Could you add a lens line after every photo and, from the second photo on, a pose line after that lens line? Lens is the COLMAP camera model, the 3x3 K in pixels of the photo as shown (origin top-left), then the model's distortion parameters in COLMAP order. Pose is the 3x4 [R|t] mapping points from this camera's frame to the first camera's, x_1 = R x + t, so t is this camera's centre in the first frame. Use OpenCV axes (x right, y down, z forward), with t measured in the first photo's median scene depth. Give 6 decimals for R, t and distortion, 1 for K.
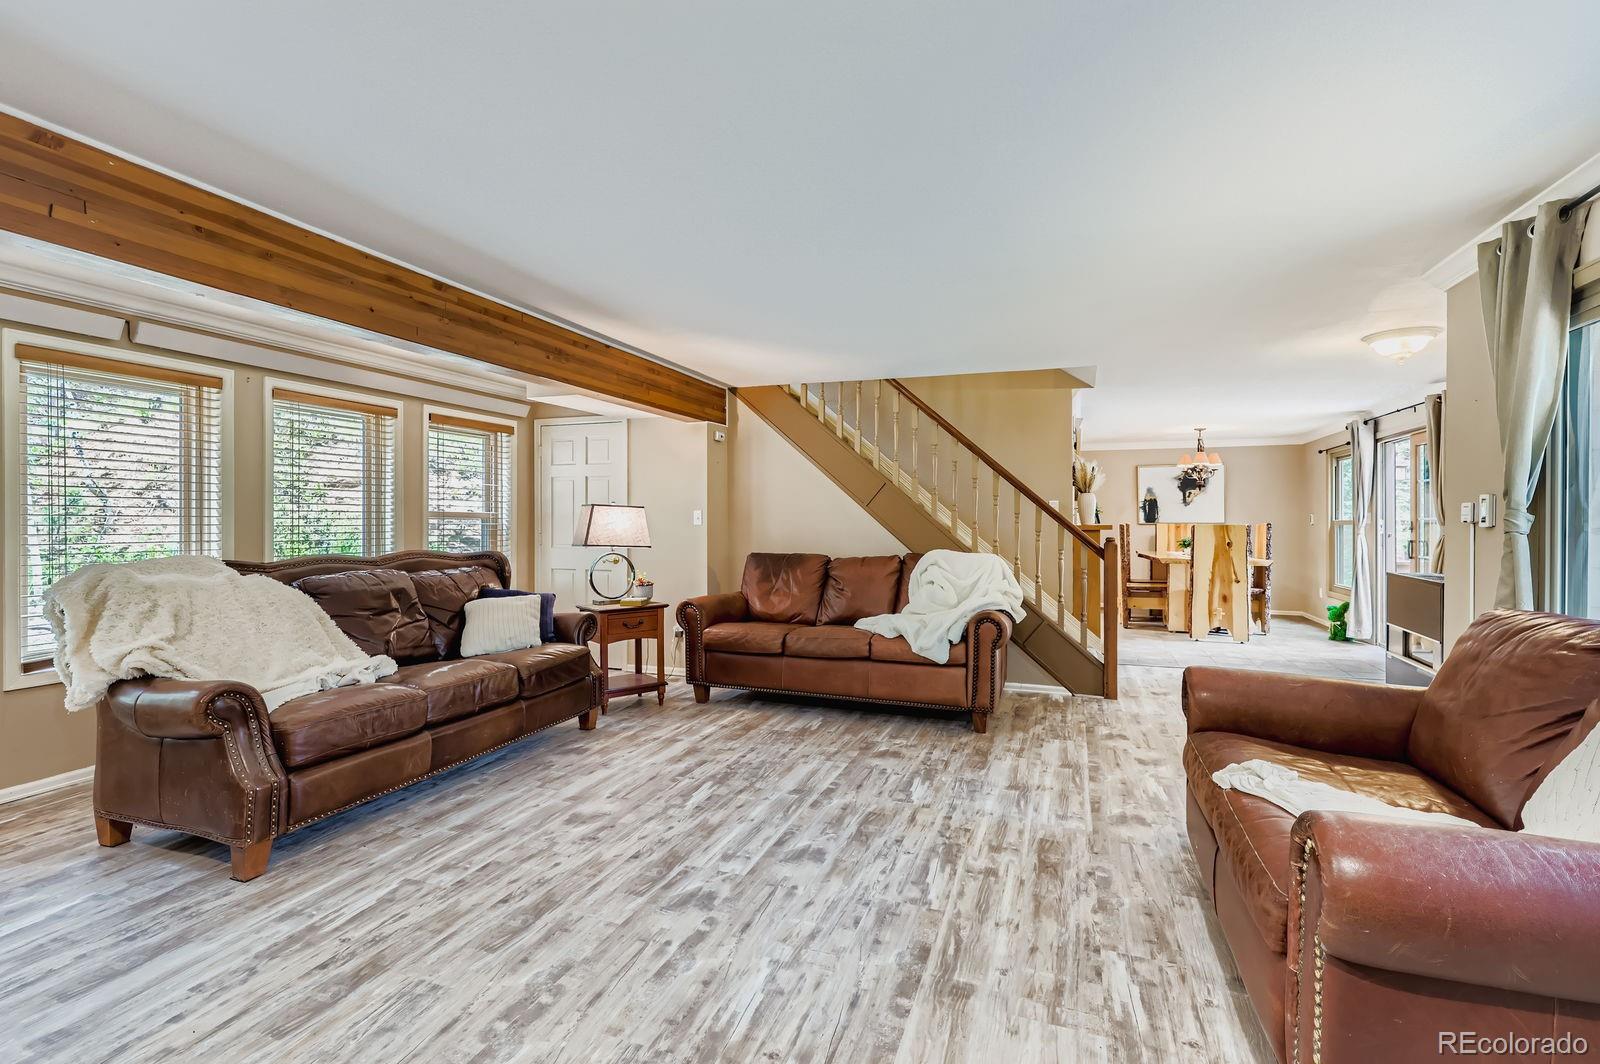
lens RADIAL K [[738.1, 0, 796.1], [0, 738.1, 528.1], [0, 0, 1]] dist [0.012714, 0.000444]
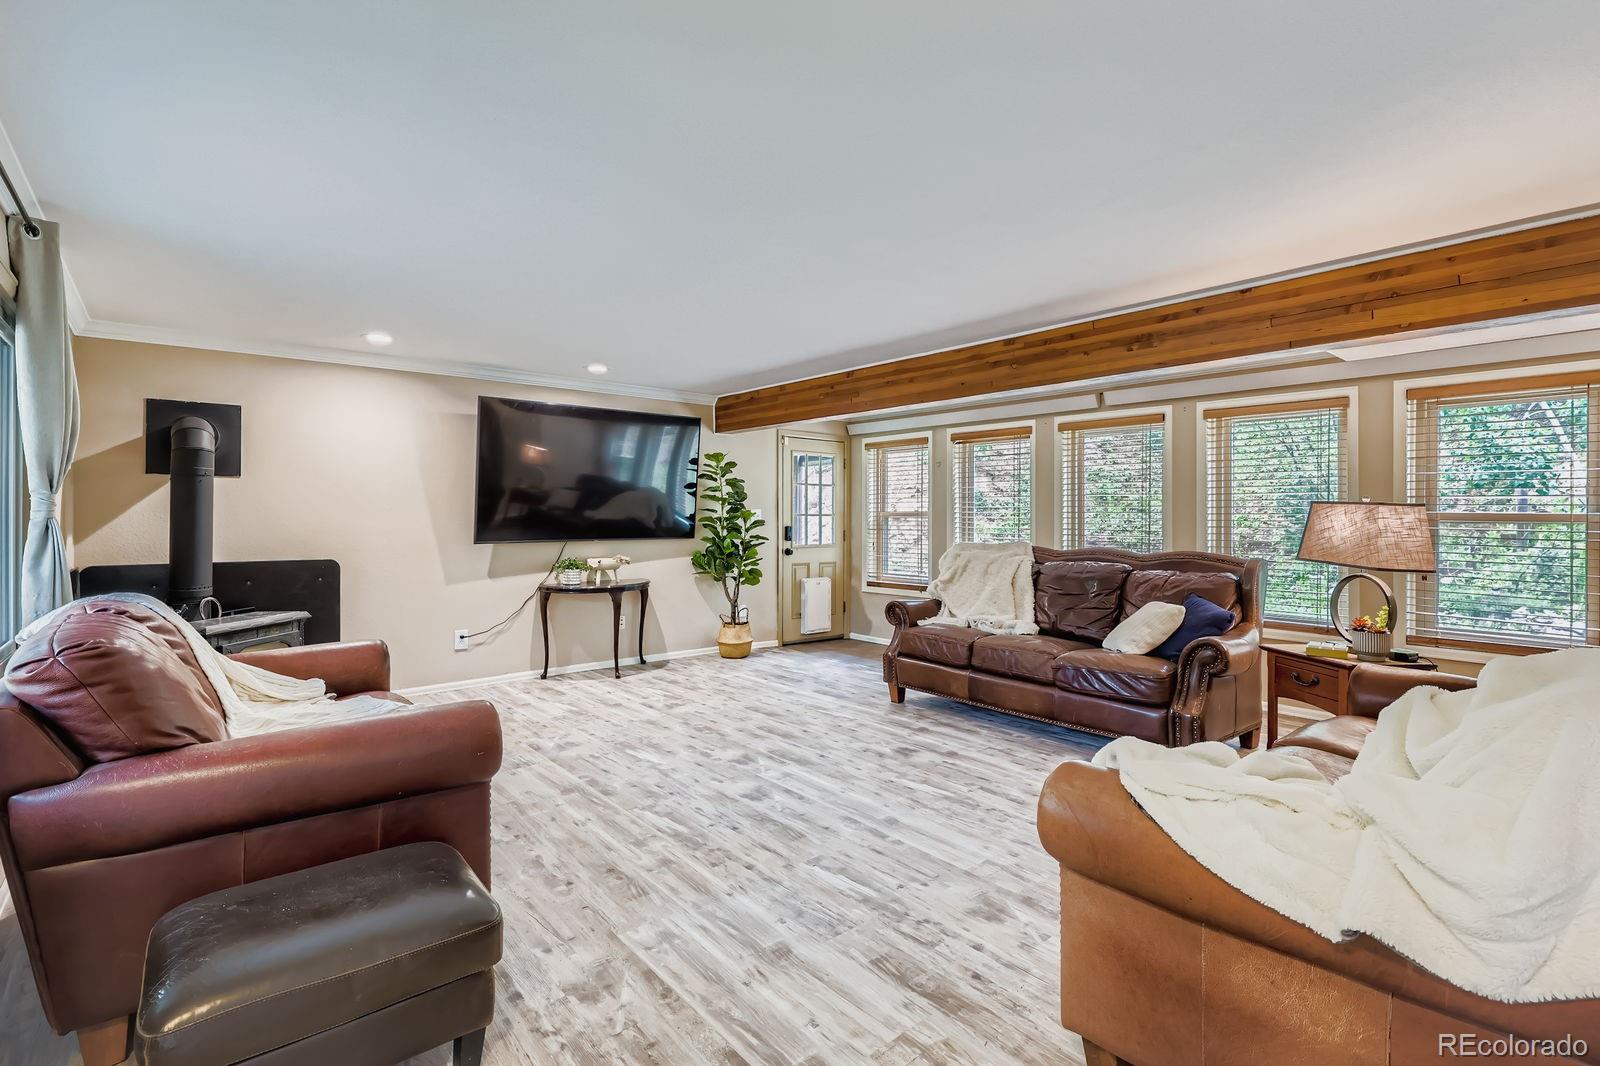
lens RADIAL K [[738.1, 0, 796.6], [0, 738.1, 517.7], [0, 0, 1]] dist [0.012714, 0.000444]
pose [[-0.494198, -0.001913, -0.869347, 0.964829], [-0.015616, 0.999856, 0.006676, -0.022411], [0.869209, 0.016875, -0.494157, 1.524004]]
